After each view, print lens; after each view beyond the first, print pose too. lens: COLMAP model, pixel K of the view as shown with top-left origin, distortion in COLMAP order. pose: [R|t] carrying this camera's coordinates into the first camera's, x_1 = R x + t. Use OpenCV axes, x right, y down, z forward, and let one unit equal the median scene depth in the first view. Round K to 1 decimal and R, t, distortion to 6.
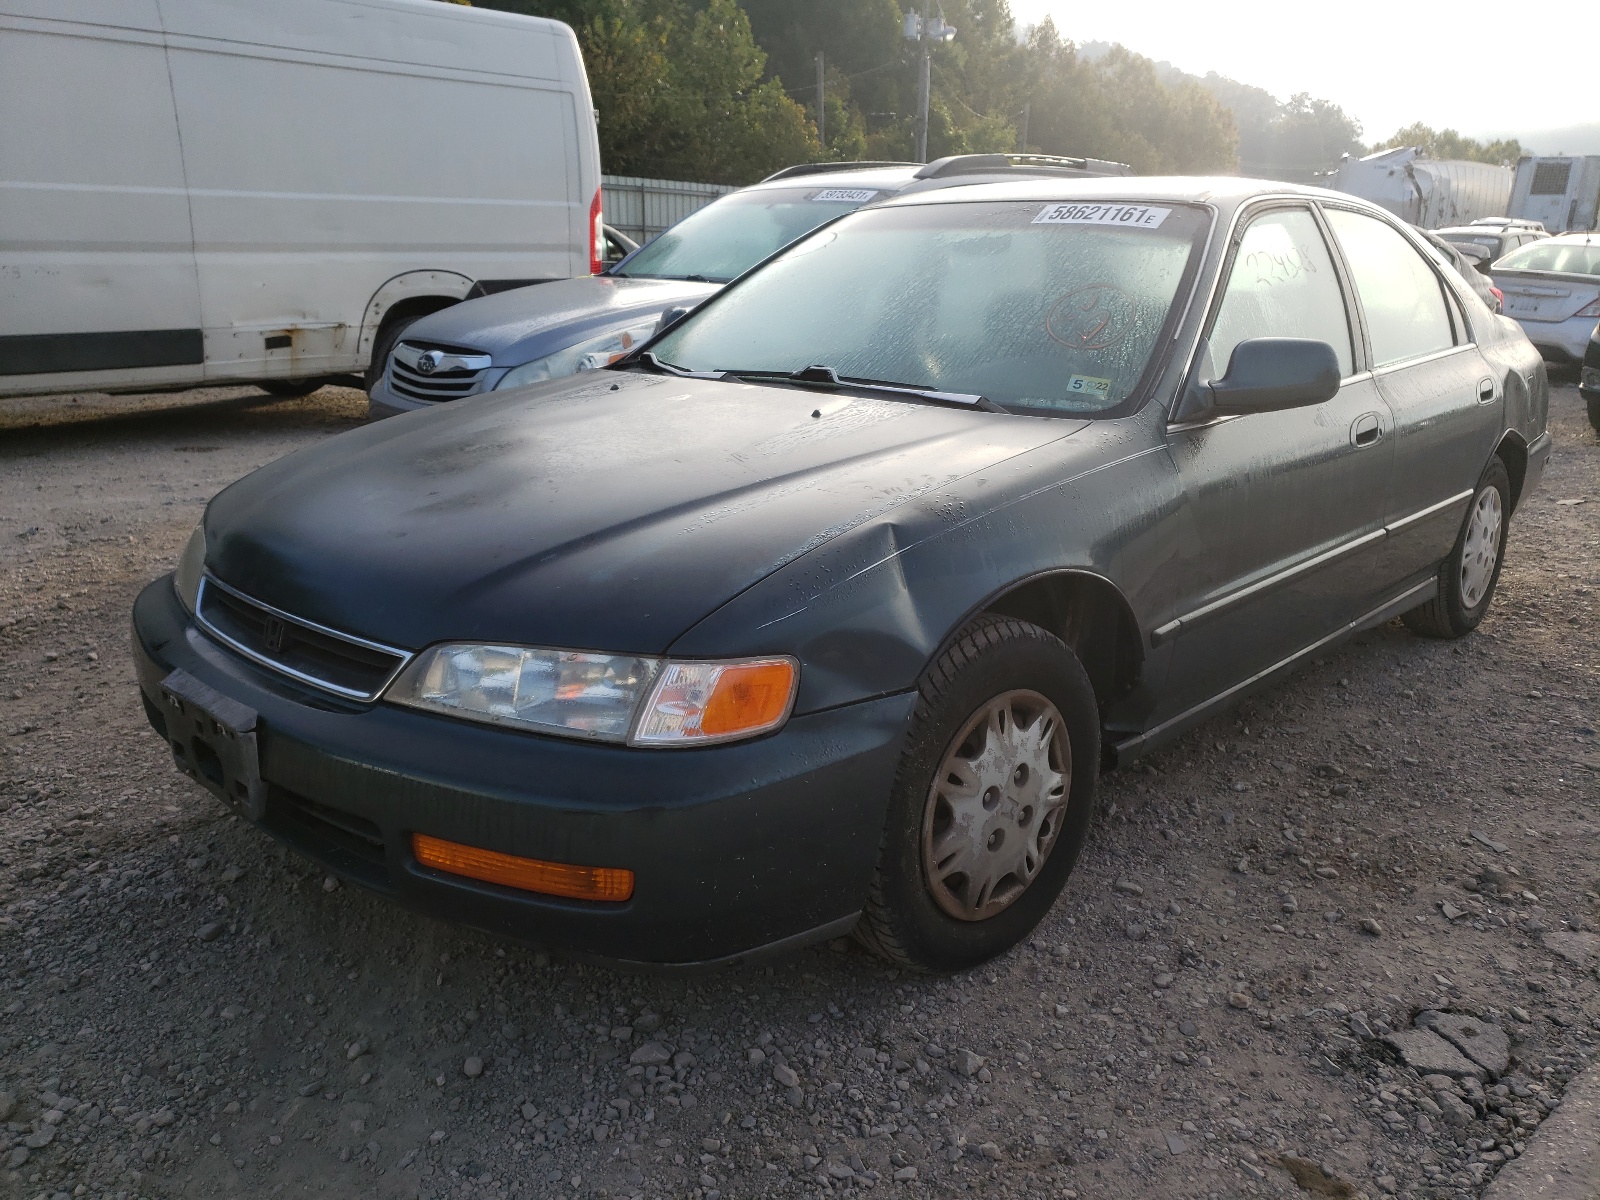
lens RADIAL K [[1235.1, 0, 801.4], [0, 1235.1, 601.9], [0, 0, 1]] dist [0.008342, 0.008351]
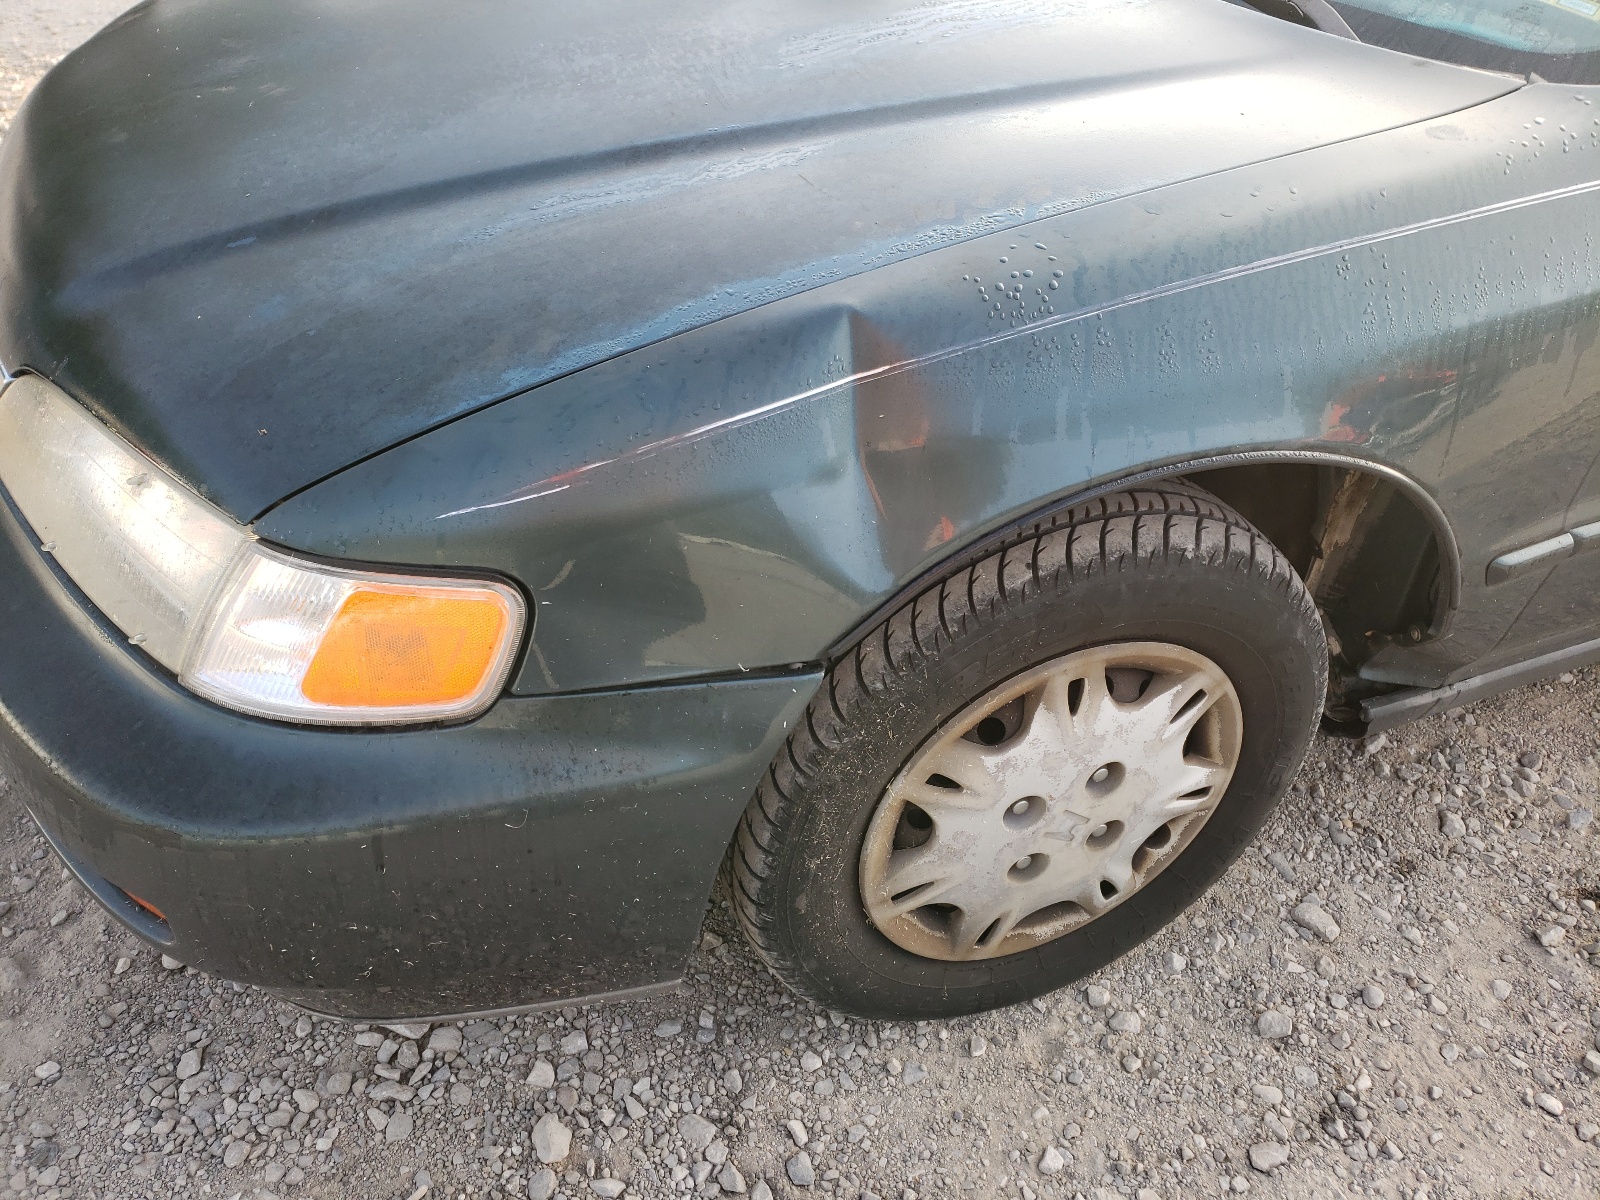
lens RADIAL K [[1235.1, 0, 799.0], [0, 1235.1, 595.0], [0, 0, 1]] dist [0.008342, 0.008351]
pose [[0.920886, 0.267705, -0.283377, 0.191081], [-0.144411, 0.909472, 0.389880, -0.128349], [0.362096, -0.318112, 0.876180, 0.514379]]
